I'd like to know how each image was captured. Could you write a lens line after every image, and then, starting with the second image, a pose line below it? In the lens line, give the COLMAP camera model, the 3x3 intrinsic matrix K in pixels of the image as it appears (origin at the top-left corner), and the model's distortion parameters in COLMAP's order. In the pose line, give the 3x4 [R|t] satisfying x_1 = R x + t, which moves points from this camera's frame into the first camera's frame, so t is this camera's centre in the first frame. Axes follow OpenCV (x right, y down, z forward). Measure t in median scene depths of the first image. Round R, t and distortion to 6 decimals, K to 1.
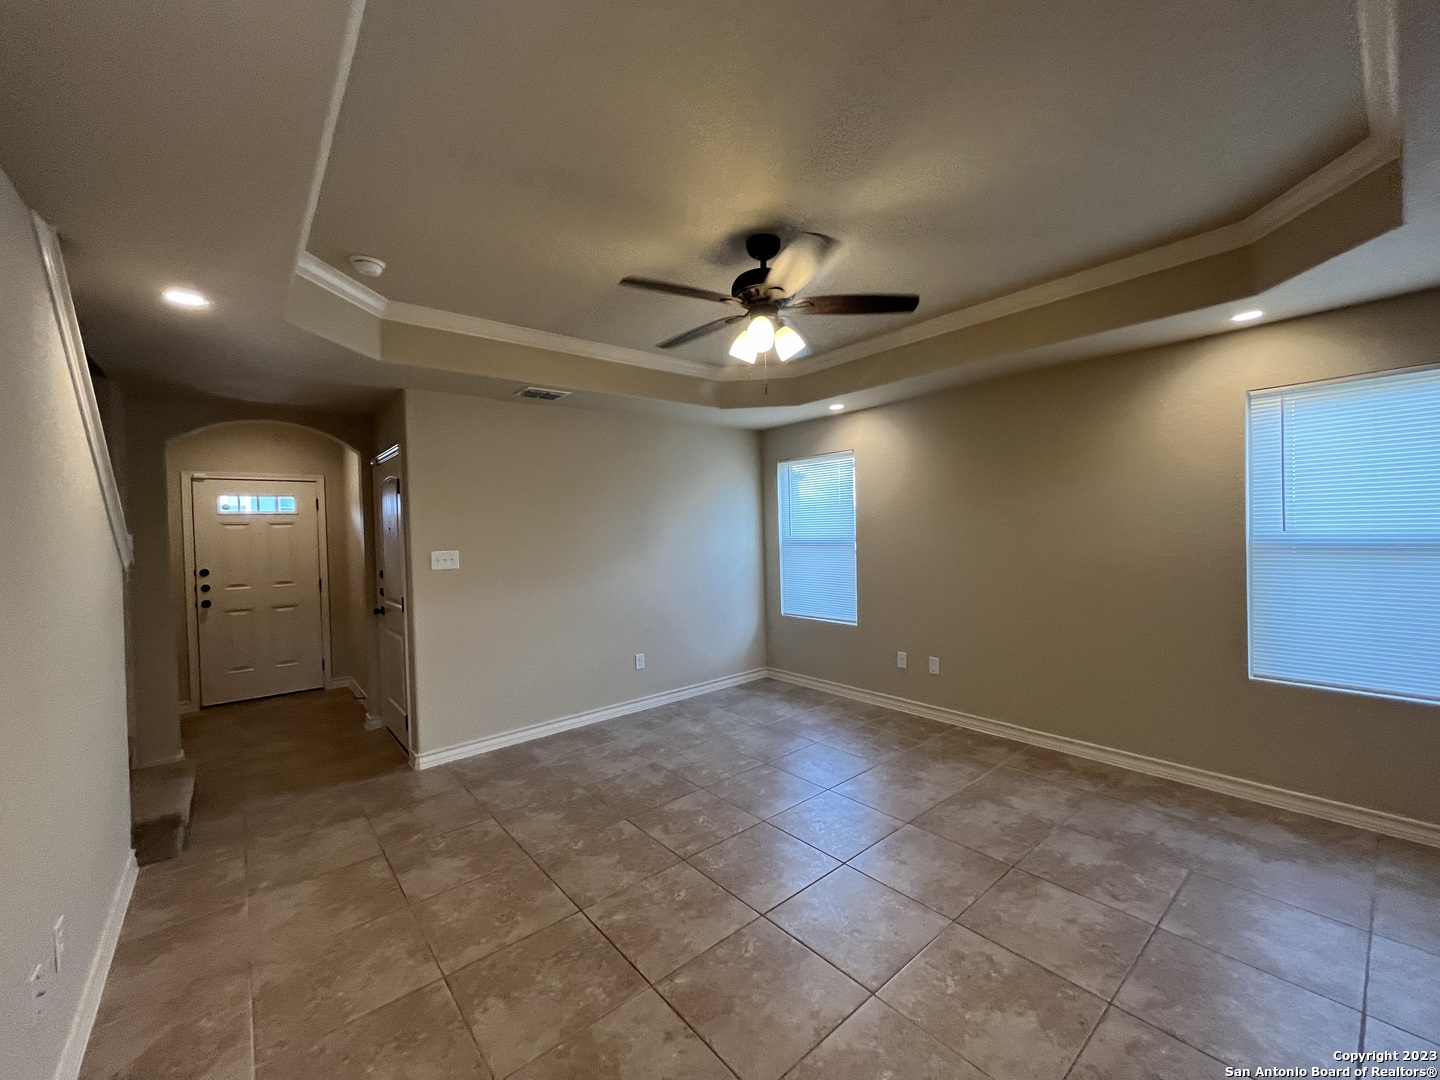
lens RADIAL K [[580.8, 0, 718.9], [0, 580.8, 540.0], [0, 0, 1]] dist [-0.002700, -0.000181]
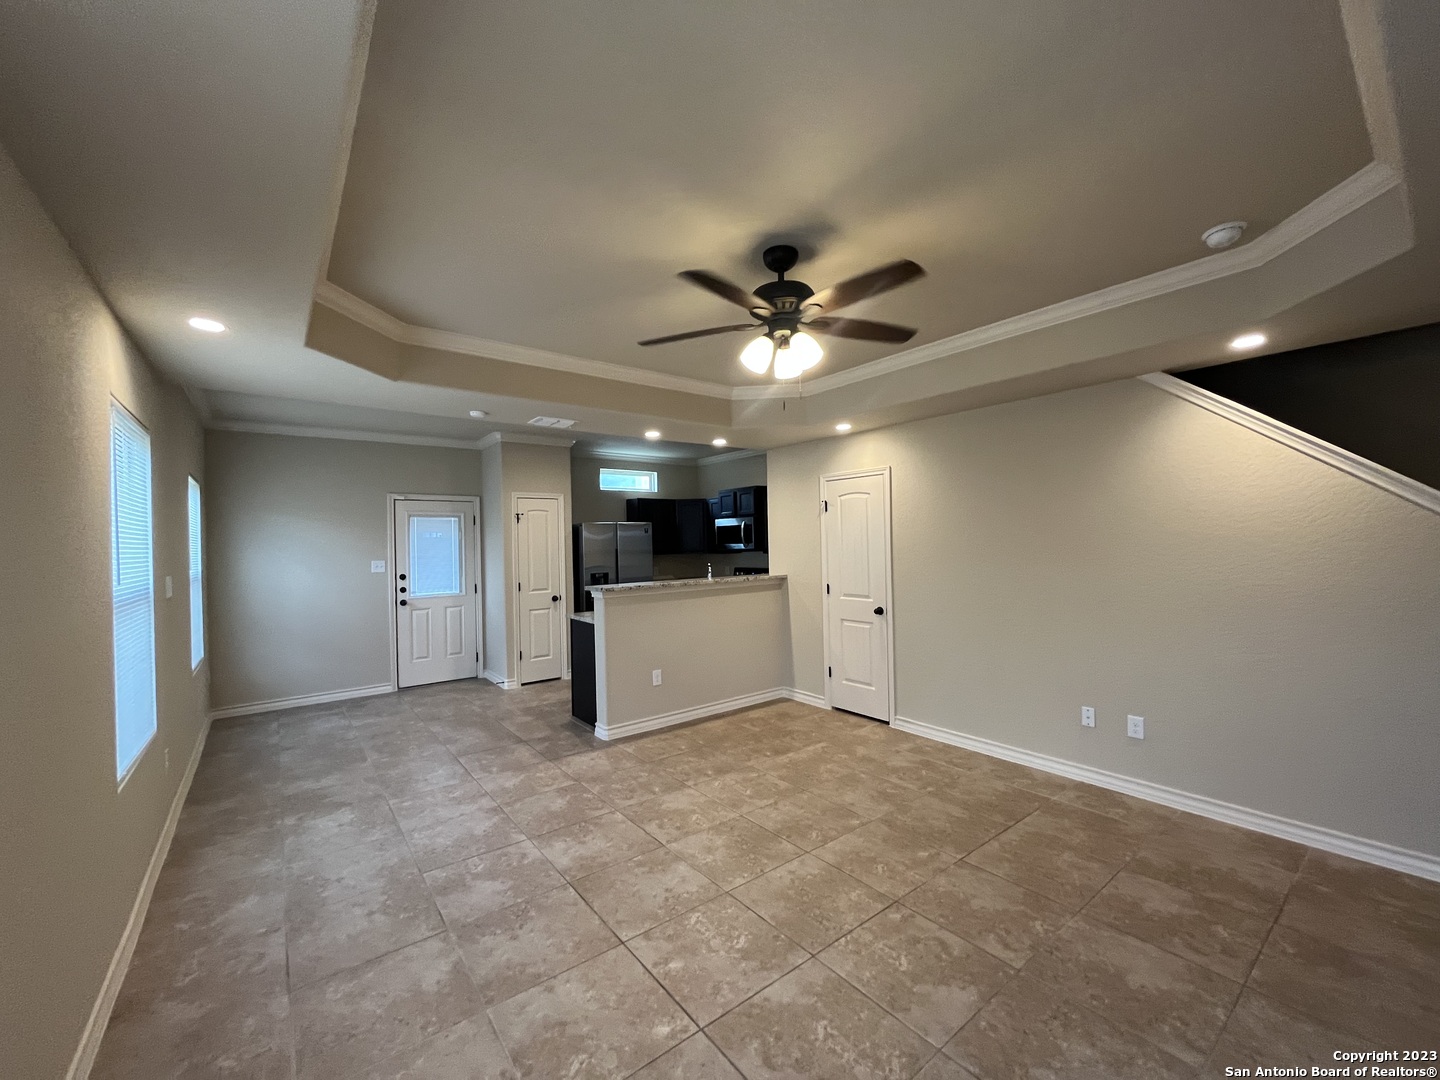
lens RADIAL K [[580.8, 0, 718.9], [0, 580.8, 540.0], [0, 0, 1]] dist [-0.002700, -0.000181]
pose [[-0.997964, 0.048795, 0.041061, 0.105430], [0.049499, 0.998641, 0.016309, -0.037882], [-0.040209, 0.018309, -0.999024, 1.304918]]
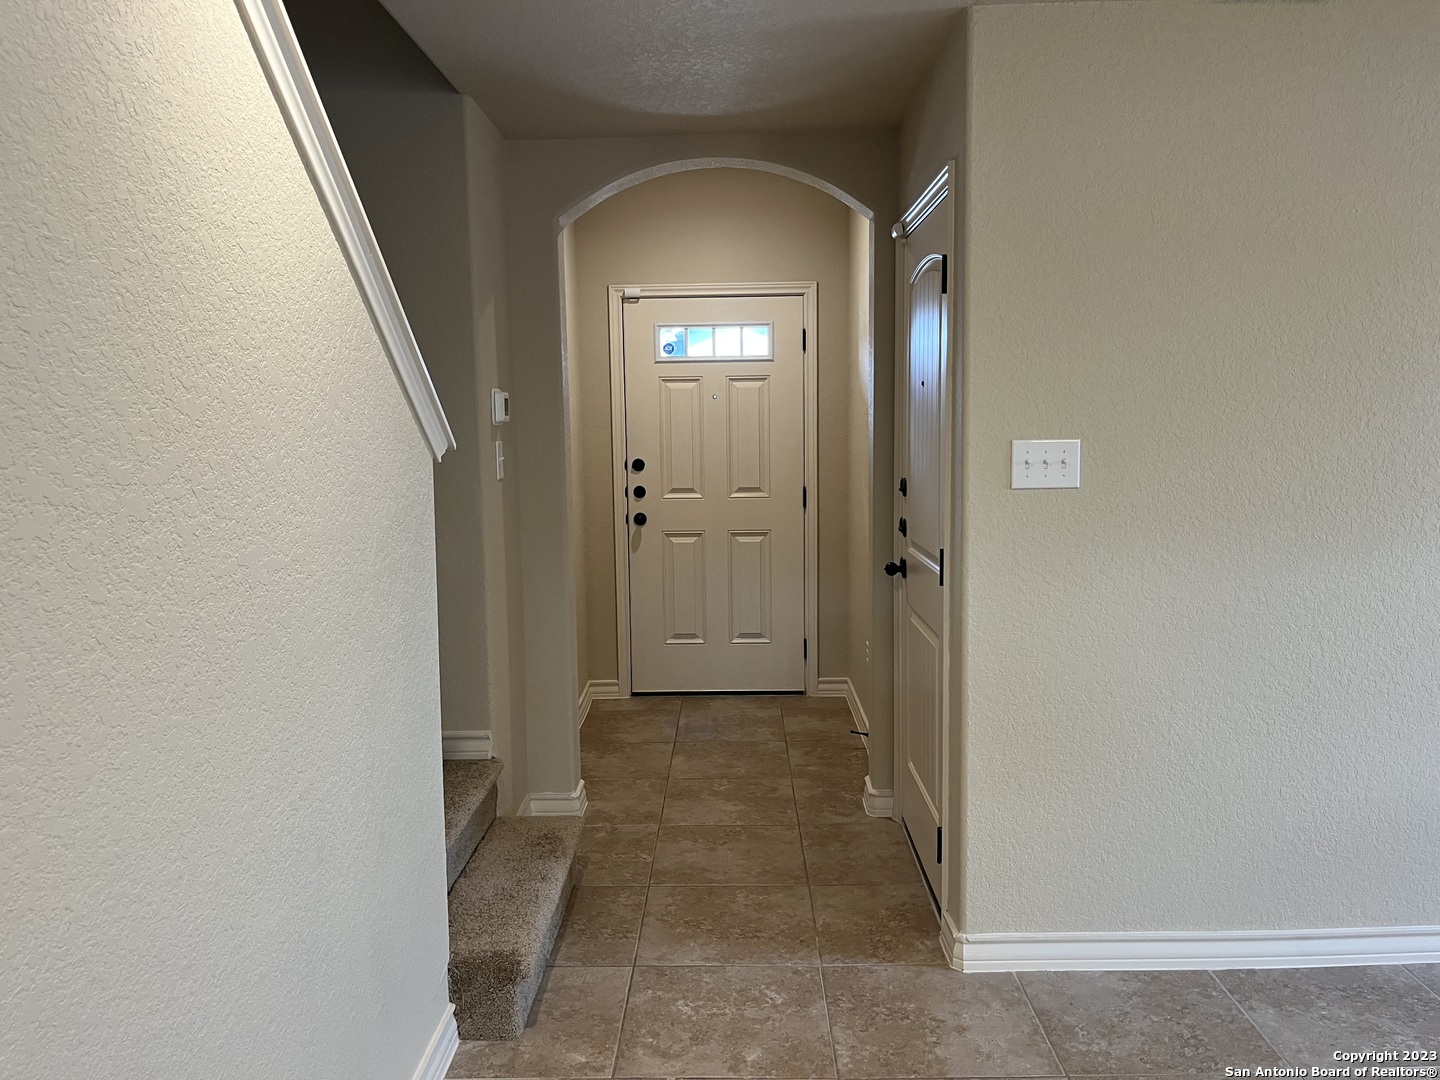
lens RADIAL K [[1085.1, 0, 720.0], [0, 1085.1, 540.0], [0, 0, 1]] dist [0.045494, 0.000583]
pose [[0.757381, 0.089416, -0.646822, -0.163277], [-0.017377, 0.992989, 0.116922, 0.004427], [0.652742, -0.077315, 0.753625, 0.311169]]
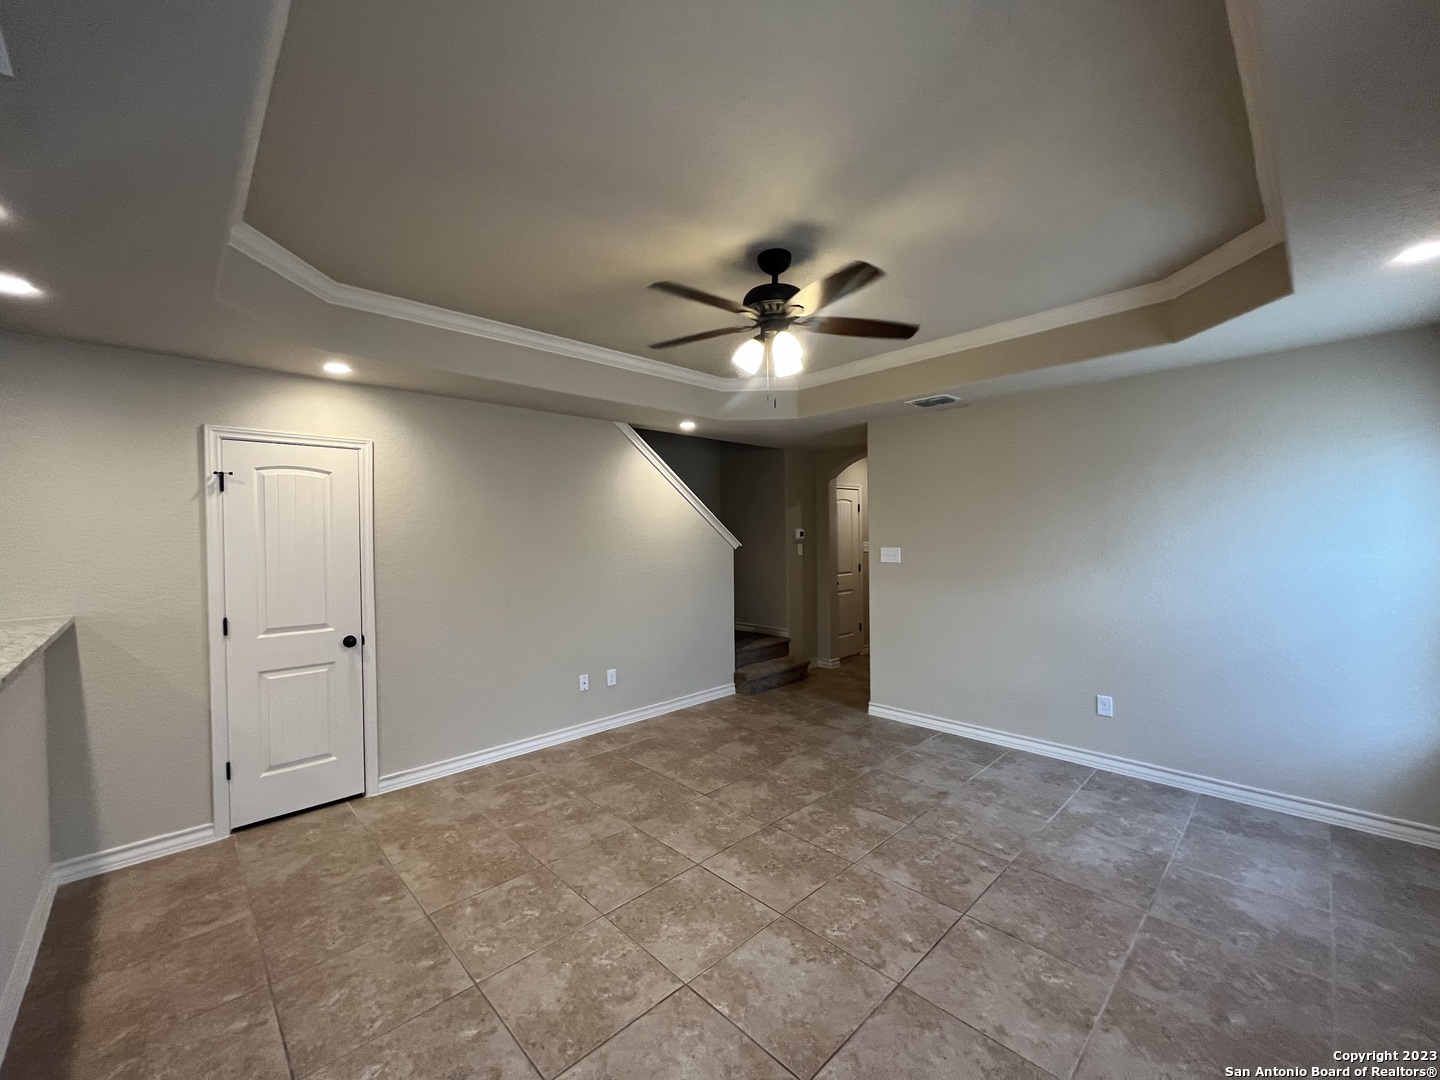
lens RADIAL K [[580.8, 0, 718.9], [0, 580.8, 540.0], [0, 0, 1]] dist [-0.002700, -0.000181]
pose [[0.065222, 0.037332, -0.997172, 0.719449], [-0.008144, 0.999287, 0.036879, -0.038781], [0.997838, 0.005716, 0.065480, 0.553658]]
